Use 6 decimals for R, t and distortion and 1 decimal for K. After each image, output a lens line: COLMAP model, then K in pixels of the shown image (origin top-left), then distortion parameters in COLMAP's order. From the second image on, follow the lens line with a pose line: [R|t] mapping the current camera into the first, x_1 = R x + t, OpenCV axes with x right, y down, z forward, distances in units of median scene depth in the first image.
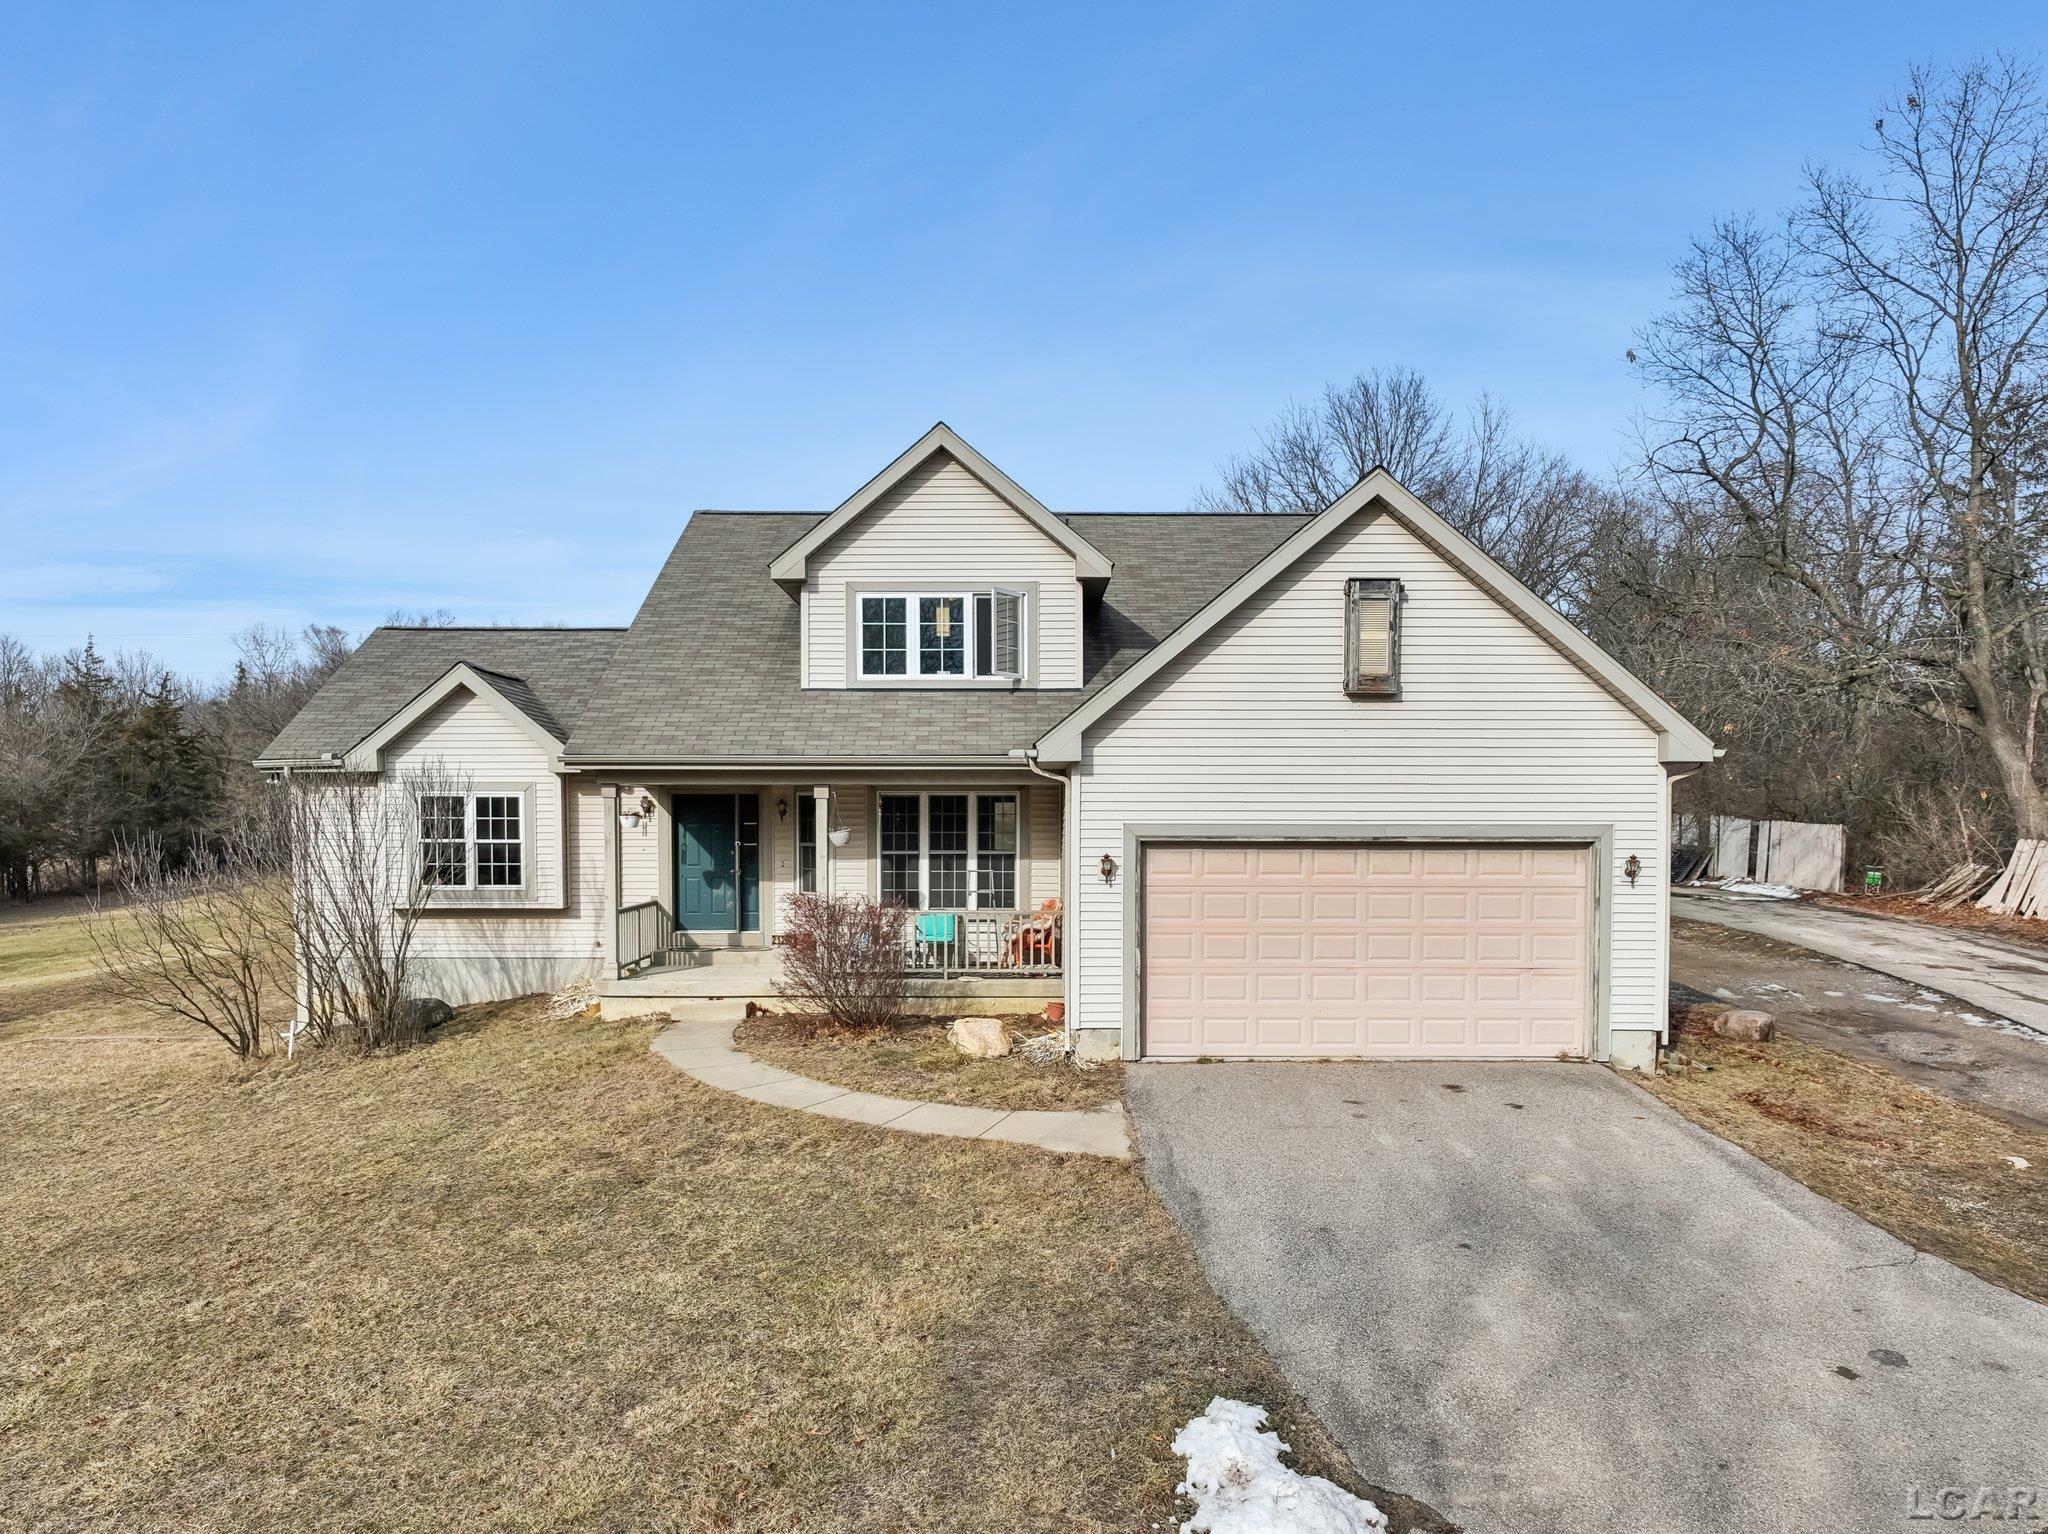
lens RADIAL K [[1466.0, 0, 1021.1], [0, 1466.0, 758.8], [0, 0, 1]] dist [0.000926, 0.016155]
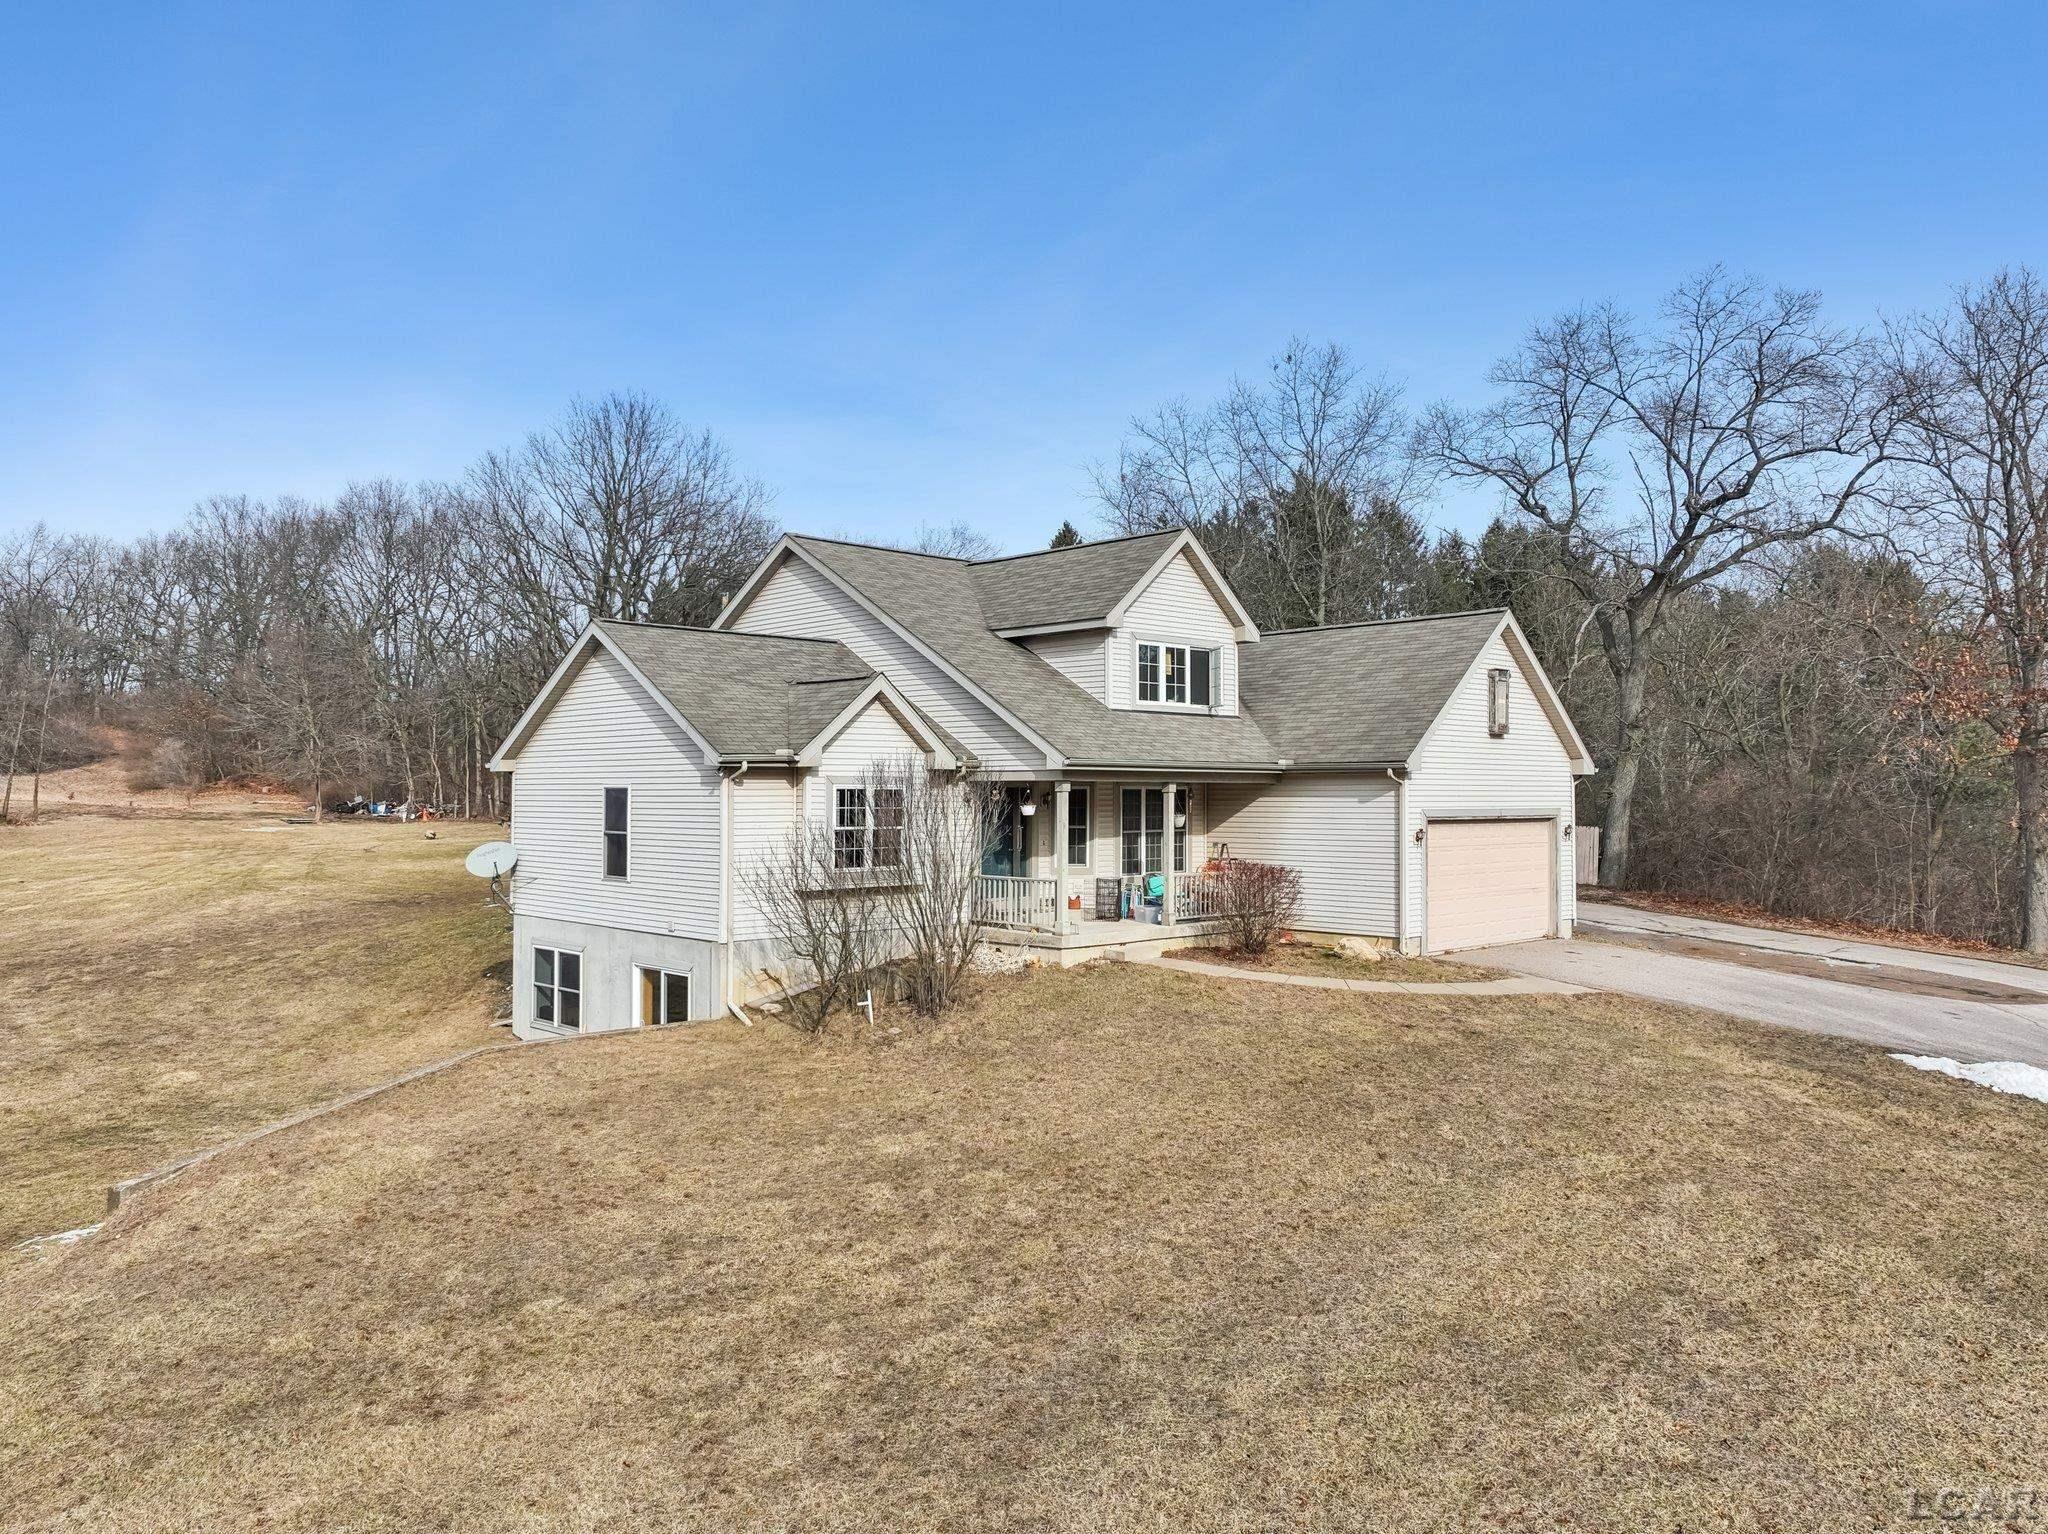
lens RADIAL K [[1466.0, 0, 1021.1], [0, 1466.0, 758.8], [0, 0, 1]] dist [0.000926, 0.016155]
pose [[0.710024, 0.021077, 0.703862, -1.132669], [-0.022269, 0.999724, -0.007473, 0.008861], [-0.703825, -0.010368, 0.710298, 0.116955]]
